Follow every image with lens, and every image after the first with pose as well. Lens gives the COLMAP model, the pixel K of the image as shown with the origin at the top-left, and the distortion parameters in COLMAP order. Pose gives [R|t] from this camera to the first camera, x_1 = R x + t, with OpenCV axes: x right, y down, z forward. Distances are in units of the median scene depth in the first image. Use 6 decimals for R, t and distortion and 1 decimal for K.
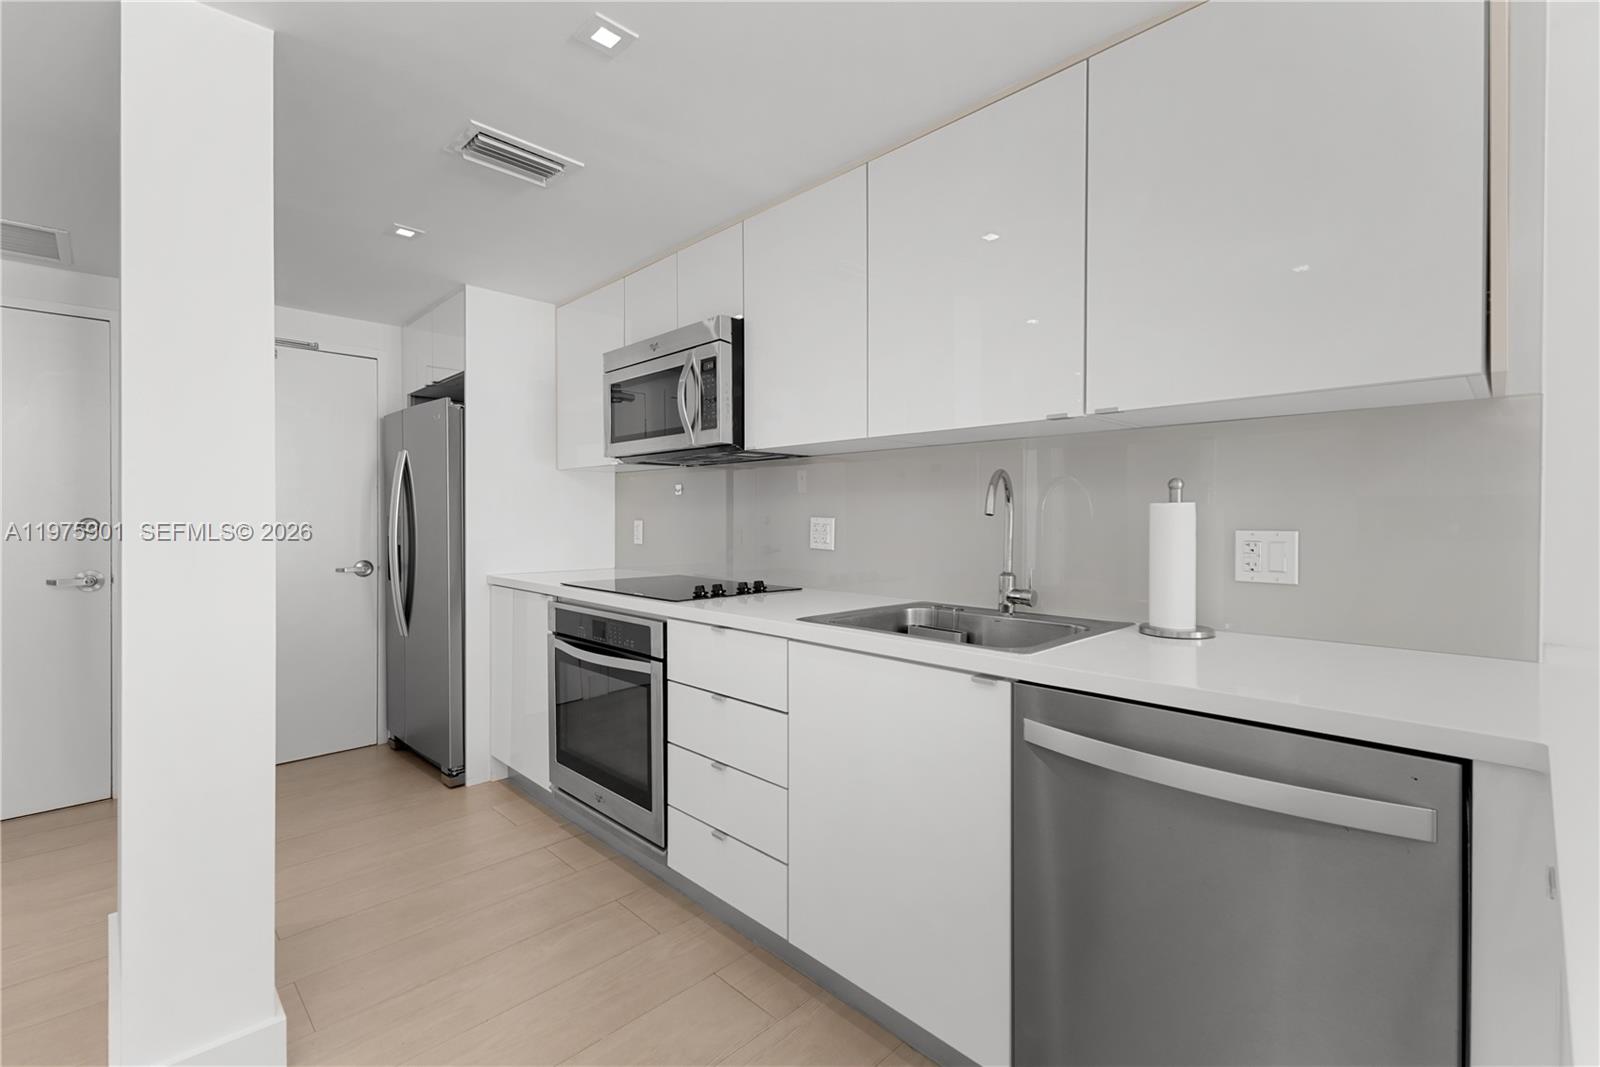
lens RADIAL K [[708.4, 0, 795.8], [0, 708.4, 526.0], [0, 0, 1]] dist [0.010860, -0.001945]
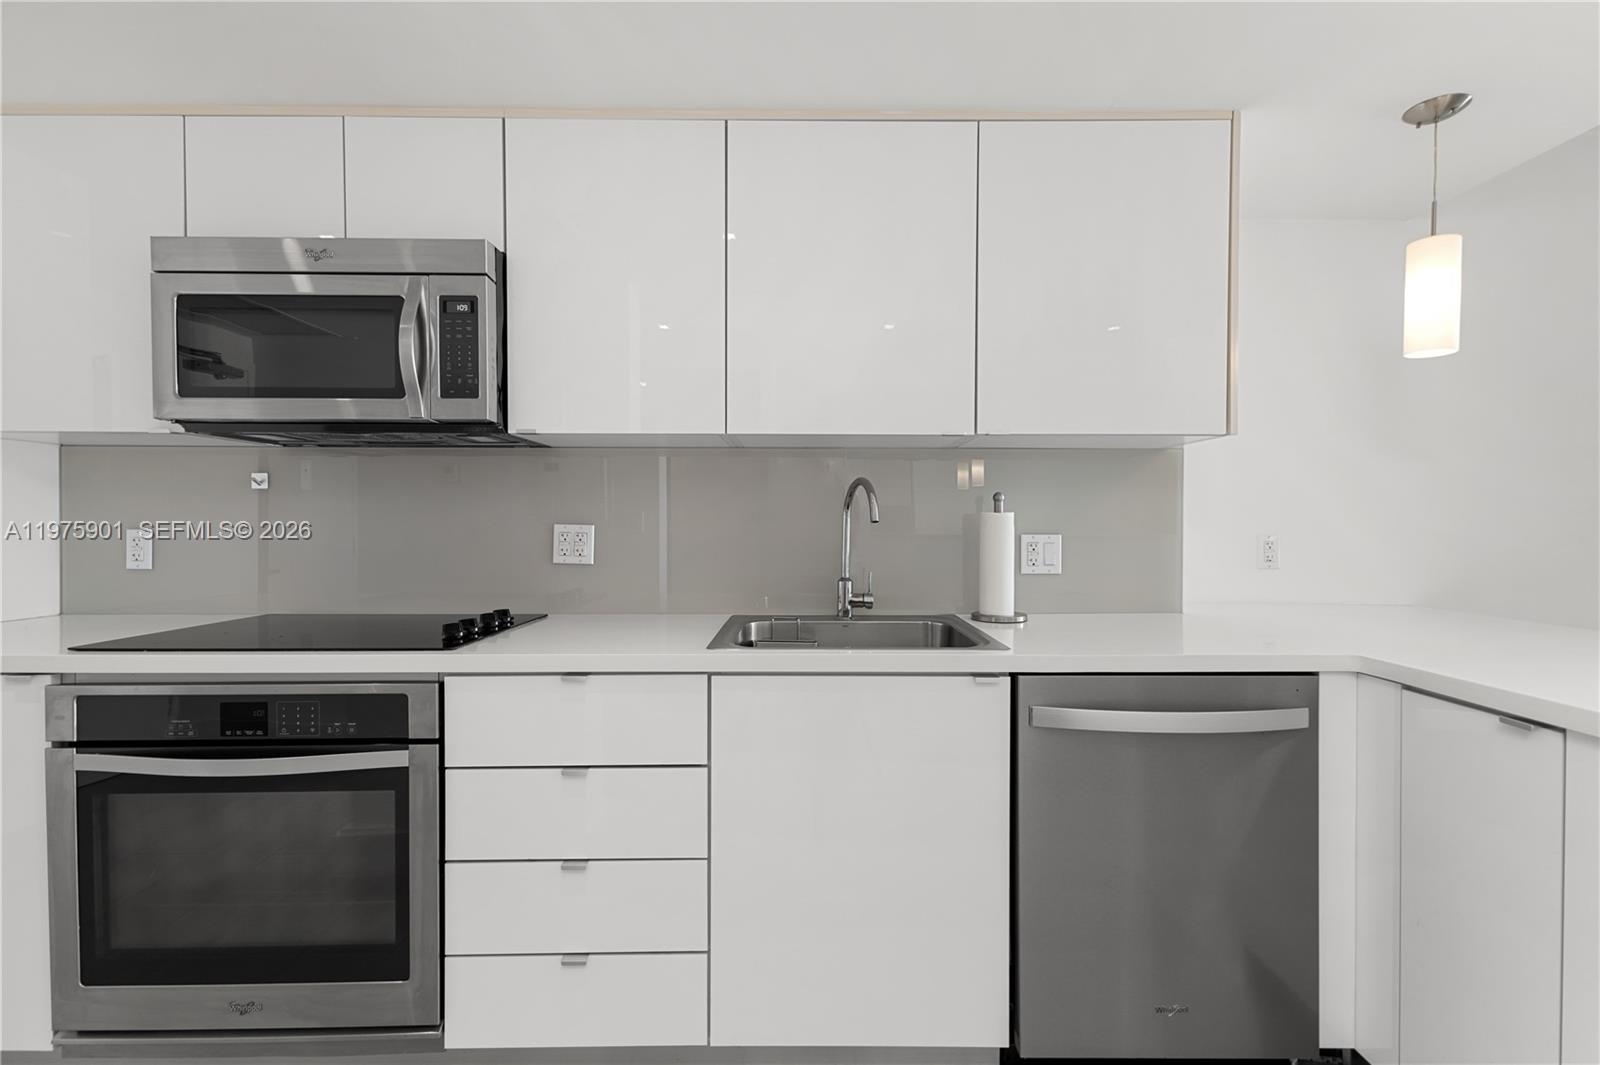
lens RADIAL K [[708.4, 0, 812.3], [0, 708.4, 534.0], [0, 0, 1]] dist [0.010860, -0.001945]
pose [[0.691148, -0.009106, 0.722656, -0.421105], [0.008894, 0.999952, 0.004093, -0.002388], [-0.722659, 0.003599, 0.691196, 0.288353]]
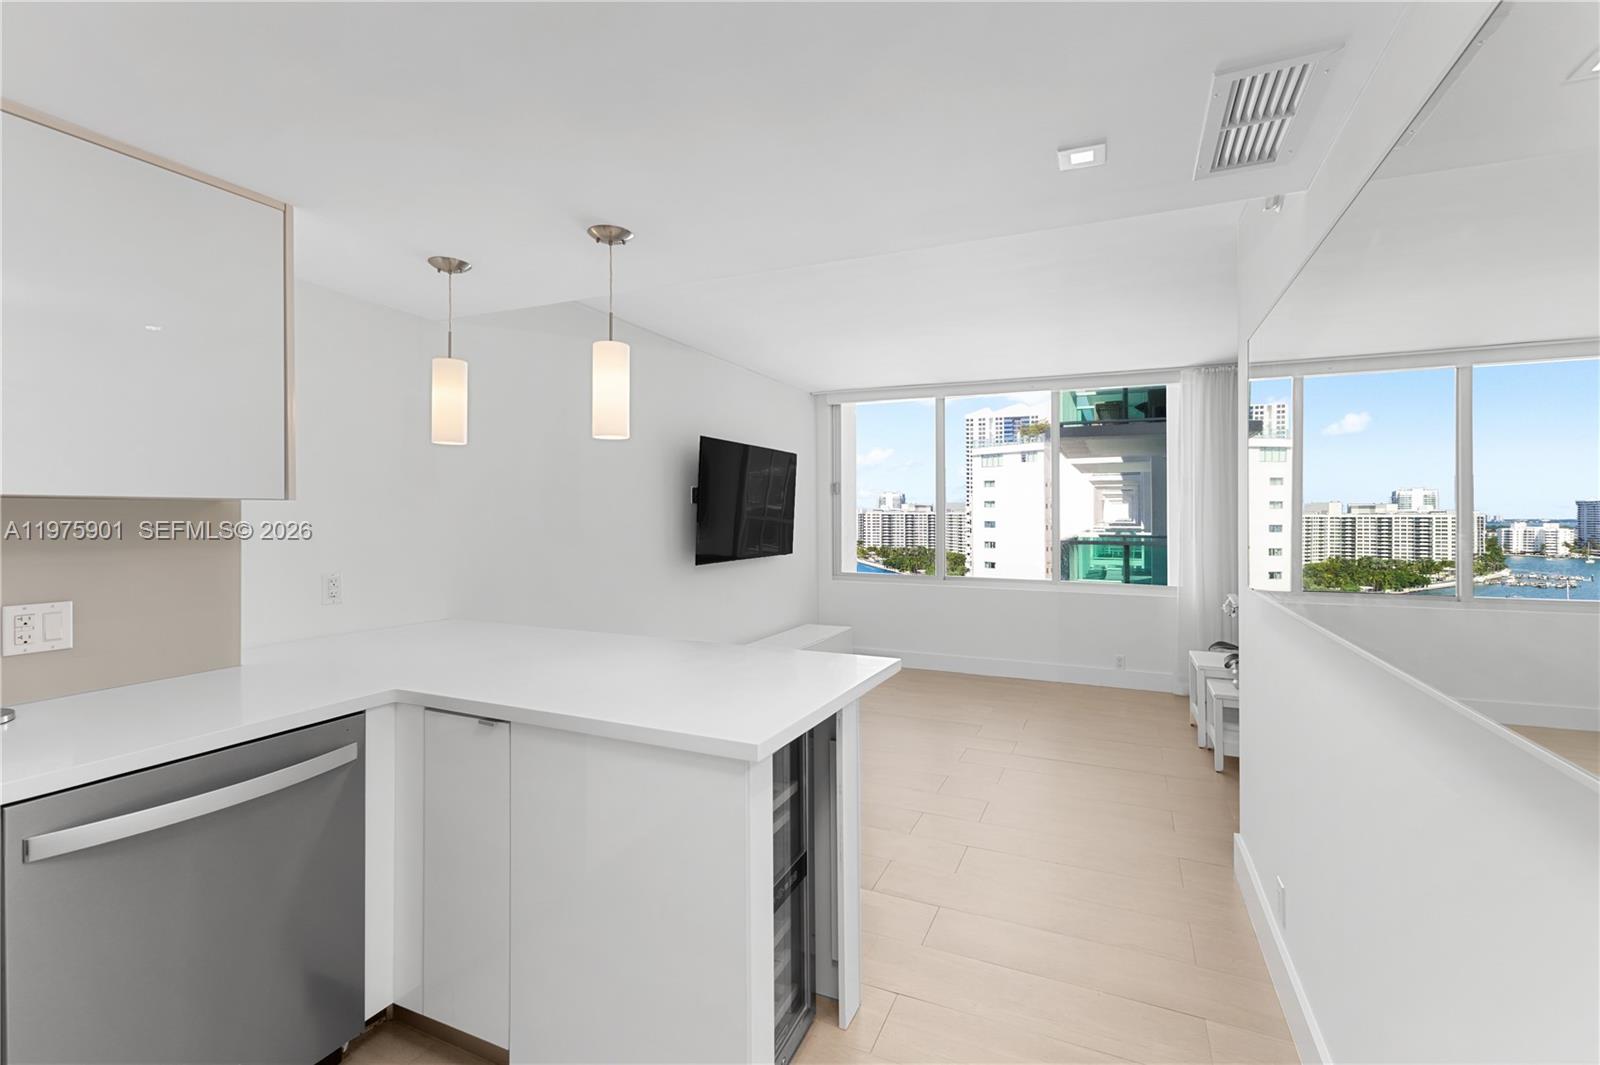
lens RADIAL K [[708.4, 0, 813.5], [0, 708.4, 514.8], [0, 0, 1]] dist [0.010860, -0.001945]
pose [[-0.373550, -0.006243, 0.927589, -0.551398], [0.009156, 0.999904, 0.010417, -0.091310], [-0.927565, 0.012385, -0.373457, 0.234616]]
